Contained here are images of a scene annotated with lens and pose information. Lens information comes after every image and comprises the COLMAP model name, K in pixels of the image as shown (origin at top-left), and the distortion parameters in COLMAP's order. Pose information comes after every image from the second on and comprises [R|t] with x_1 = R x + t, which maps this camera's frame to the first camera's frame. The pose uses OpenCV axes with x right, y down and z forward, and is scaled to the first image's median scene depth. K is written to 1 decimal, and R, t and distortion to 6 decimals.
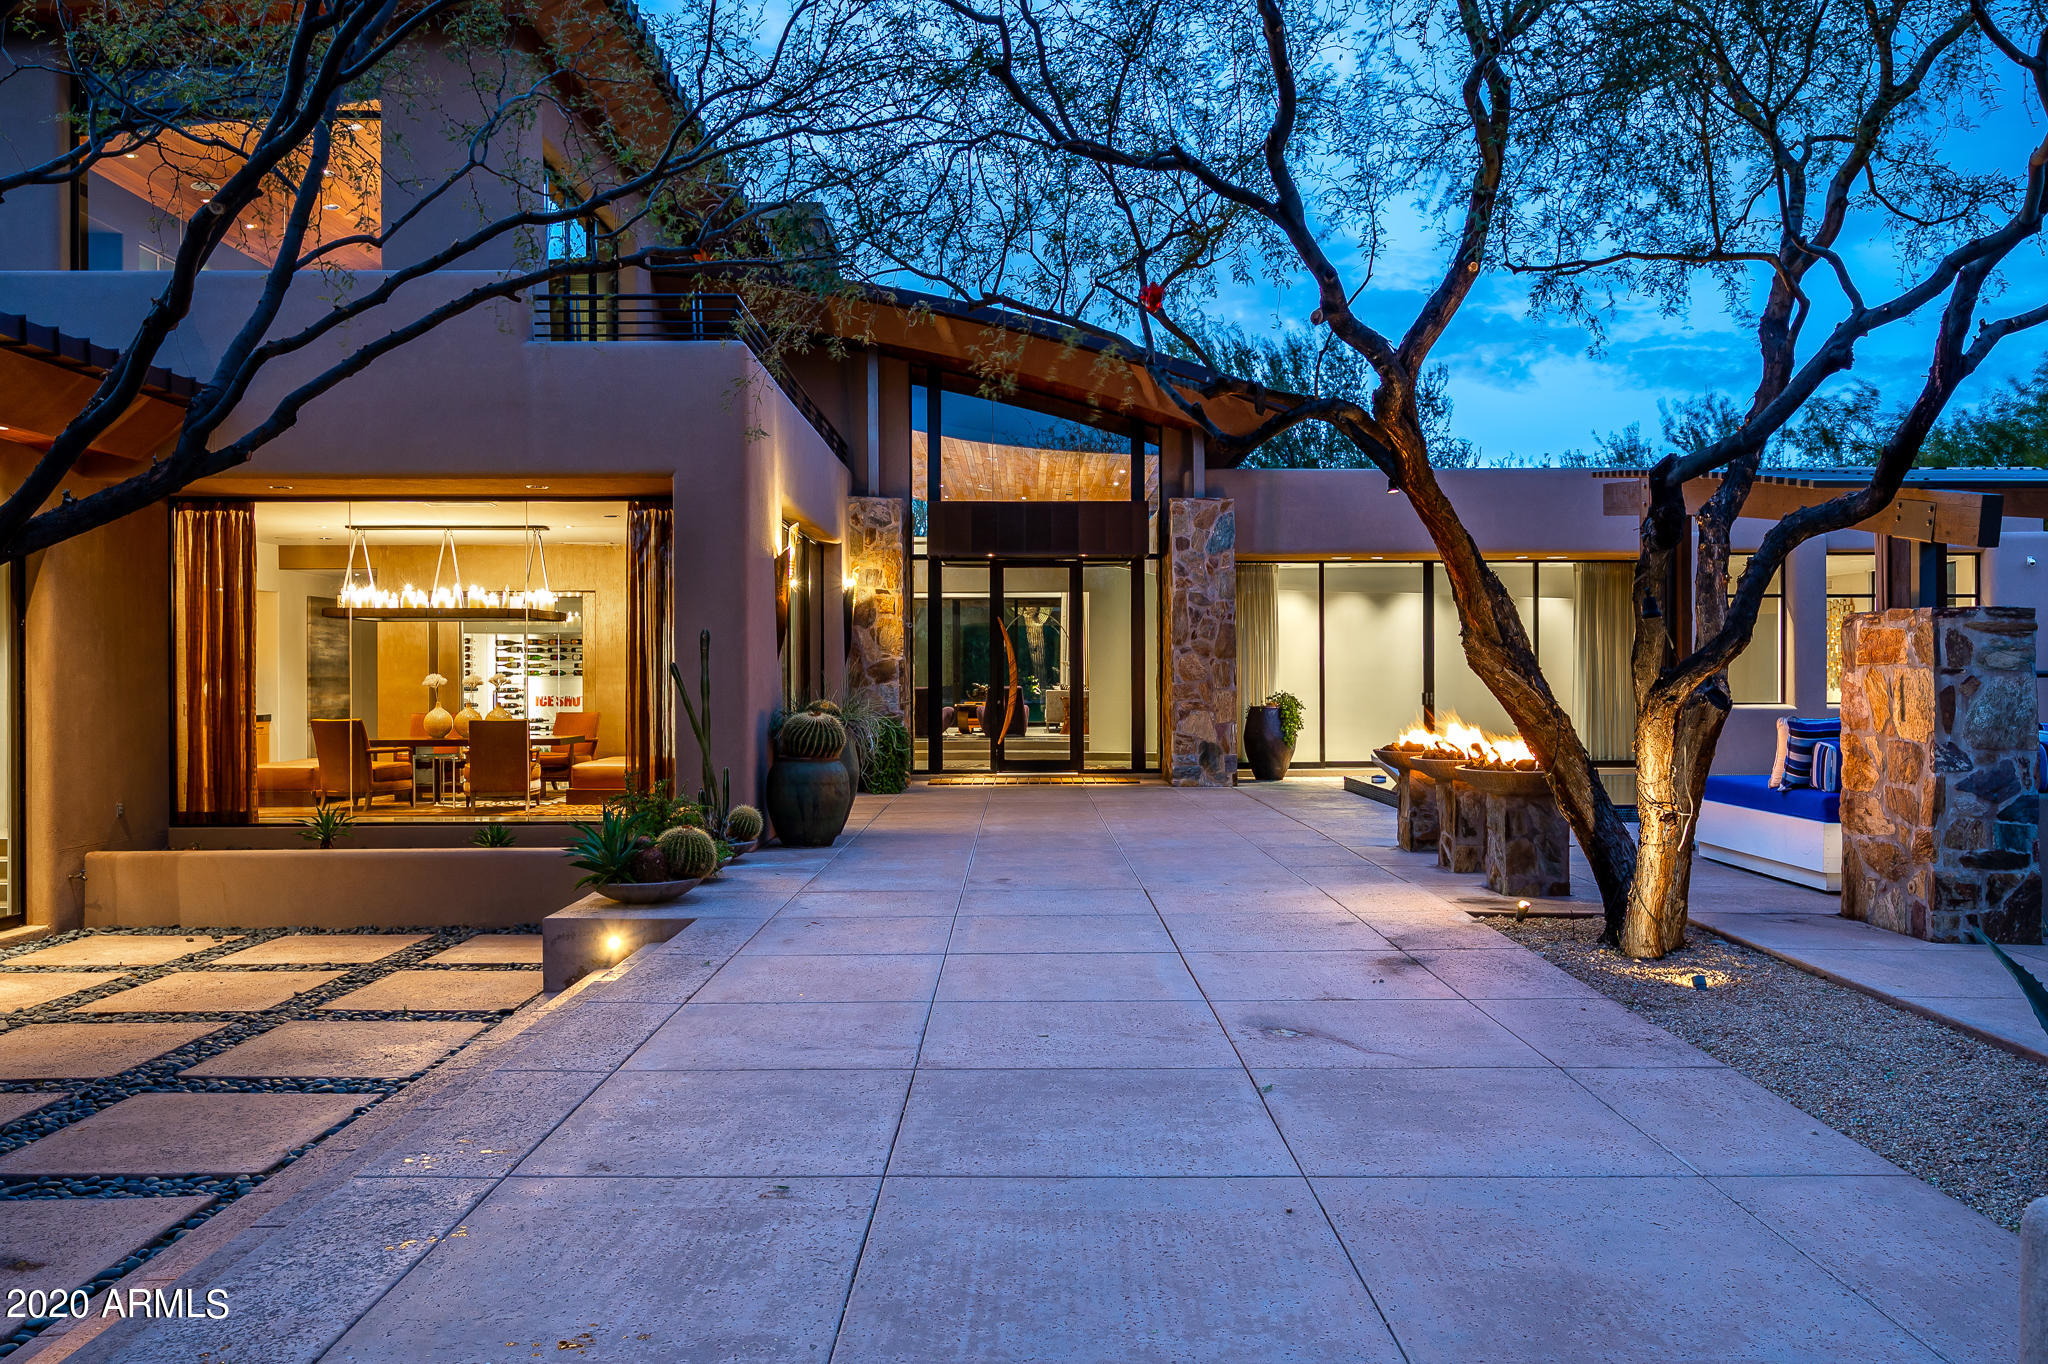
lens RADIAL K [[1484.2, 0, 1029.3], [0, 1484.2, 681.7], [0, 0, 1]] dist [-0.005288, 0.000343]
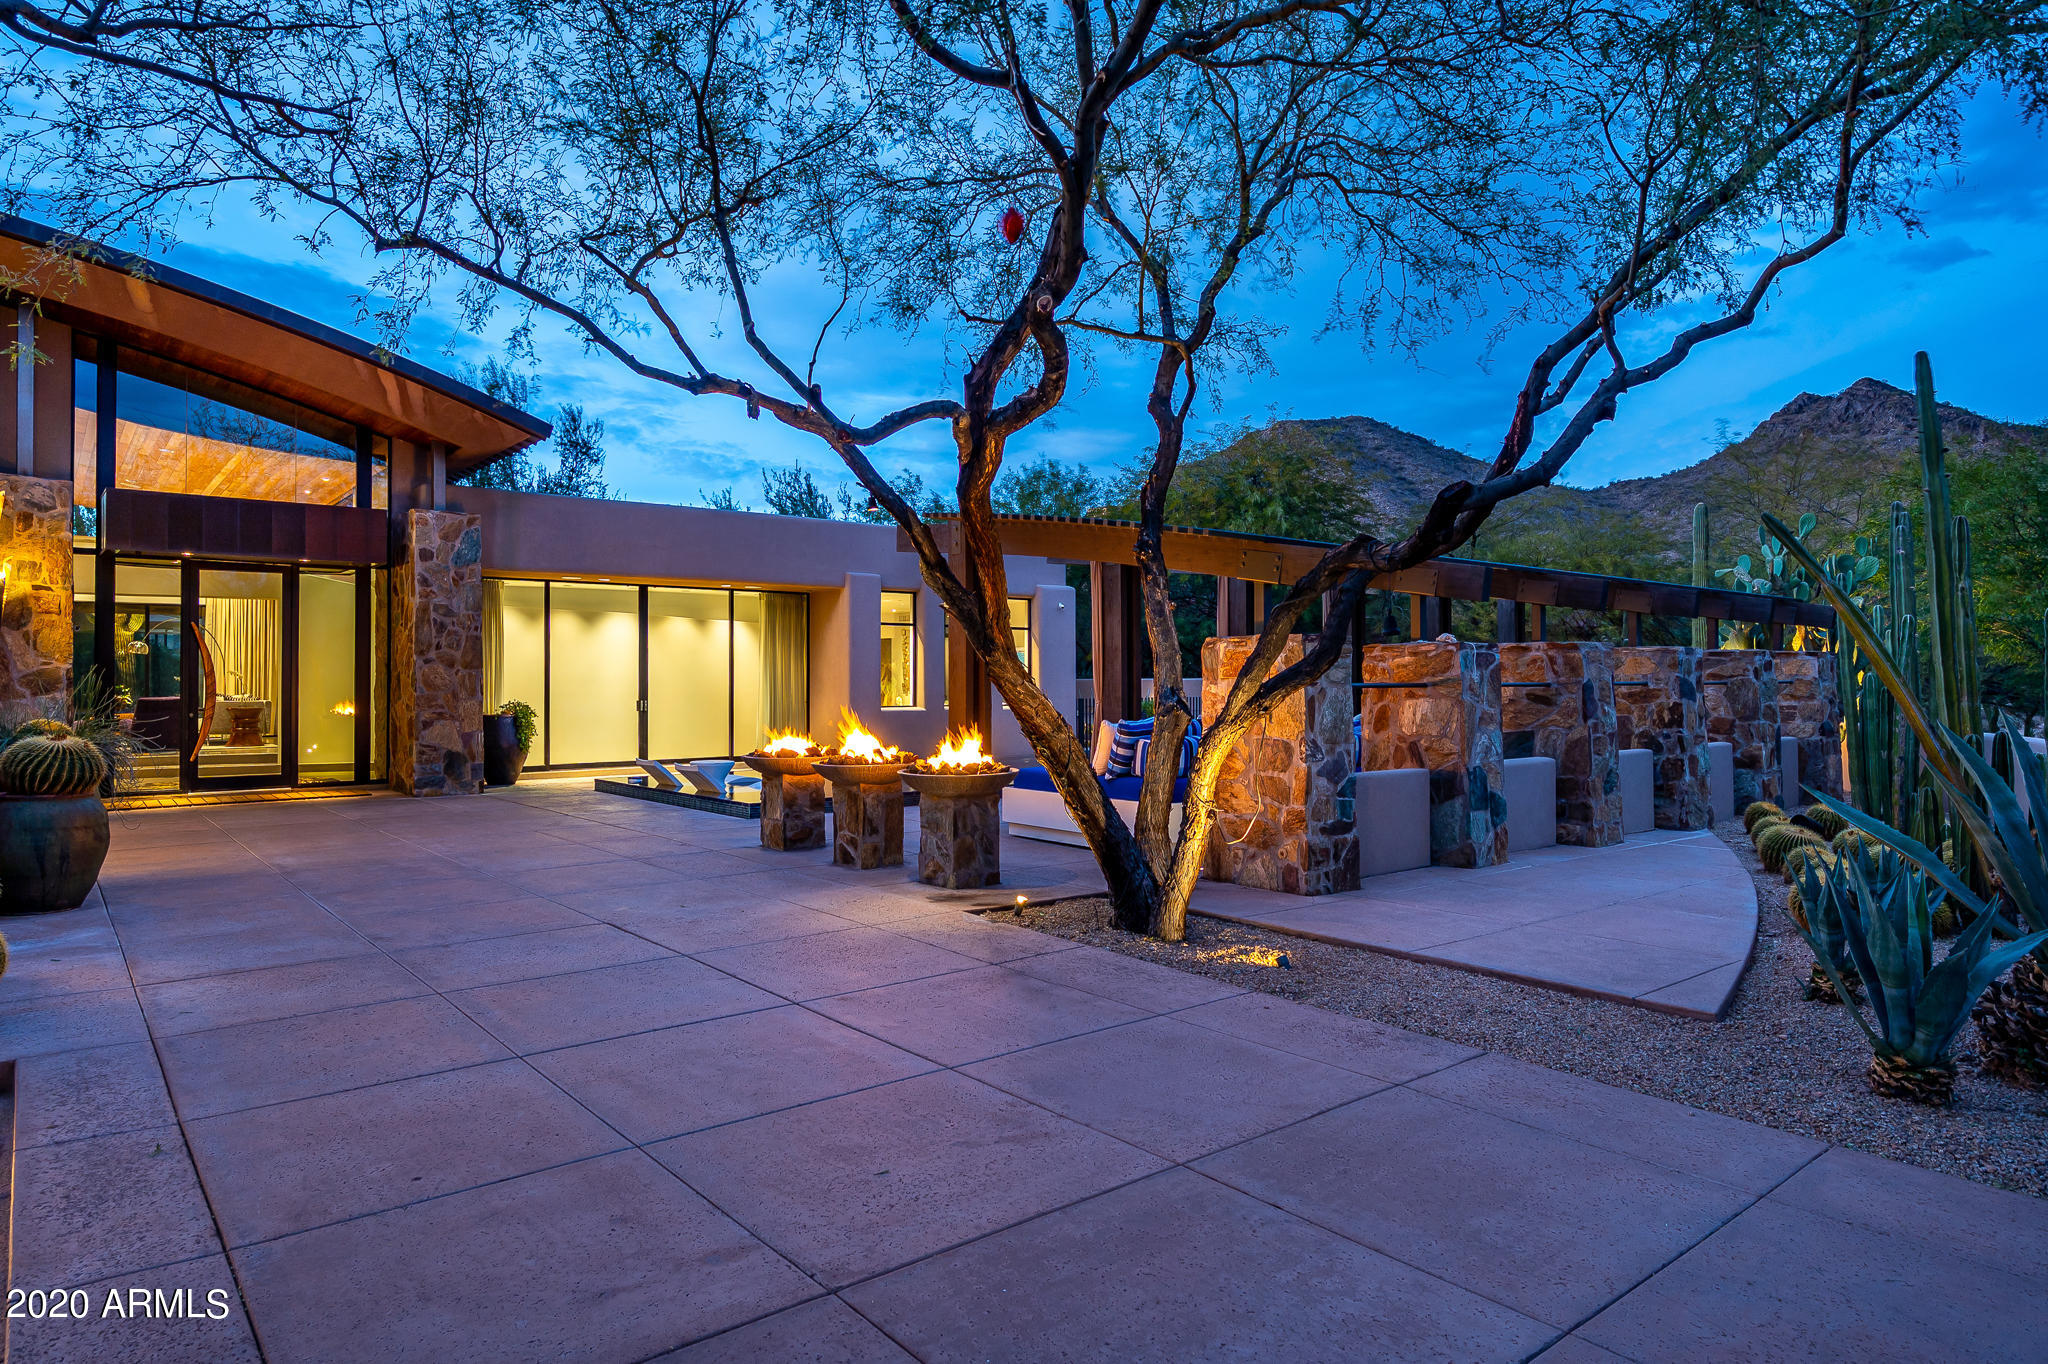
lens RADIAL K [[1206.1, 0, 1060.9], [0, 1206.1, 660.0], [0, 0, 1]] dist [-0.001402, 0.001214]
pose [[0.789302, 0.011179, 0.613903, -0.061717], [0.003605, 0.999733, -0.022841, -0.001432], [-0.613994, 0.020242, 0.789051, 0.094879]]
